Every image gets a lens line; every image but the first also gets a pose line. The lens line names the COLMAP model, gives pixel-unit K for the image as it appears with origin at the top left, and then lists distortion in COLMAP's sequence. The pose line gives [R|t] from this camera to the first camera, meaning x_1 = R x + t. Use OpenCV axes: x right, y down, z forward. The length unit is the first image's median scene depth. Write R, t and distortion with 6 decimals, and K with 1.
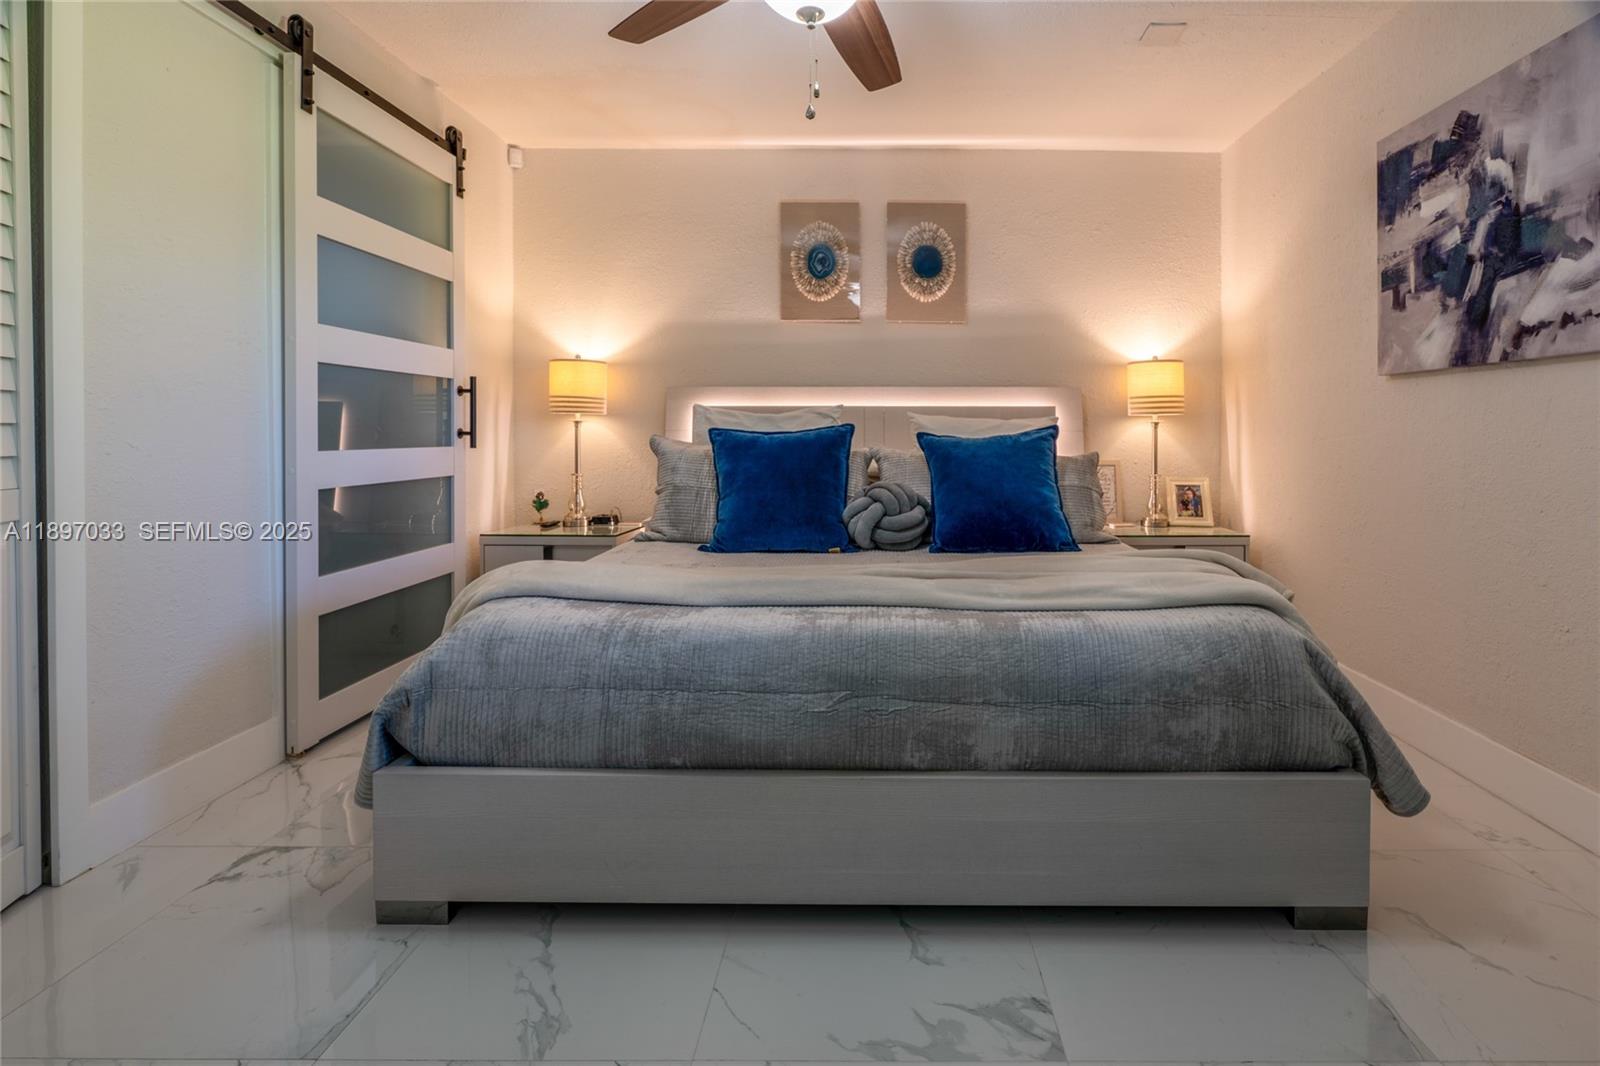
lens RADIAL K [[729.6, 0, 873.8], [0, 729.6, 438.1], [0, 0, 1]] dist [-0.004533, -0.000008]
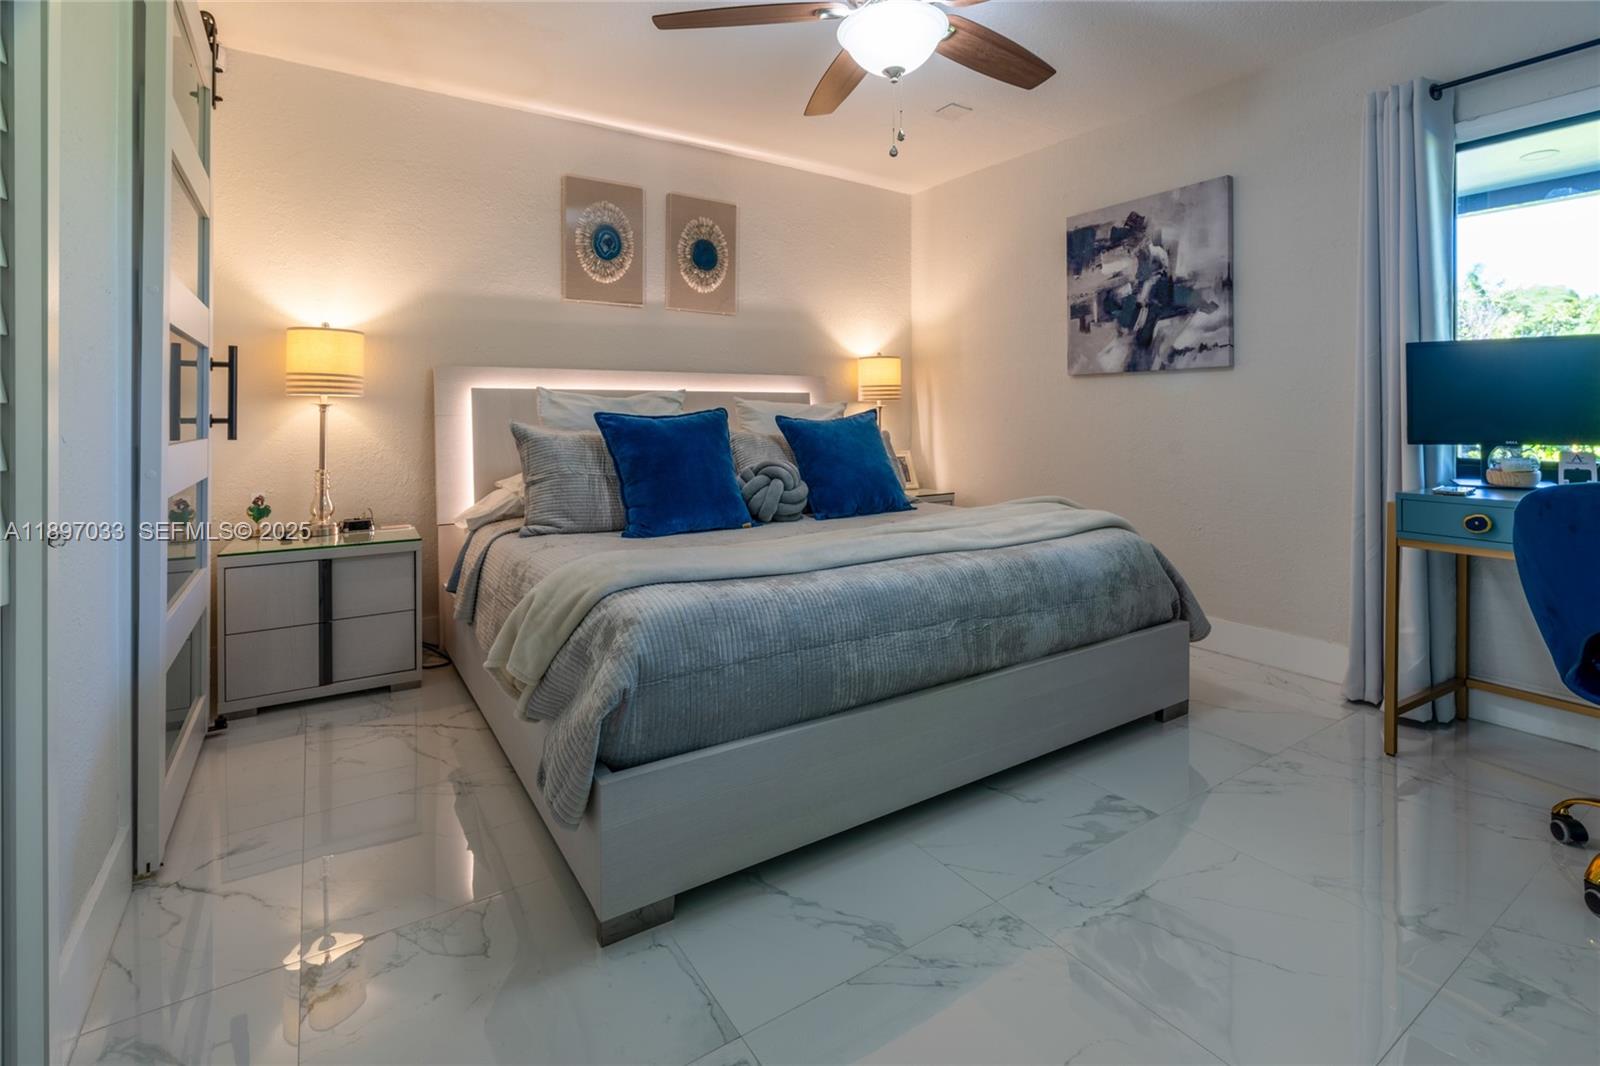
lens RADIAL K [[741.3, 0, 800.2], [0, 741.3, 415.6], [0, 0, 1]] dist [-0.003269, -0.000205]
pose [[0.836855, -0.005905, 0.547392, -0.630072], [0.010841, 0.999924, -0.005787, -0.001328], [-0.547317, 0.010777, 0.836856, 0.041104]]
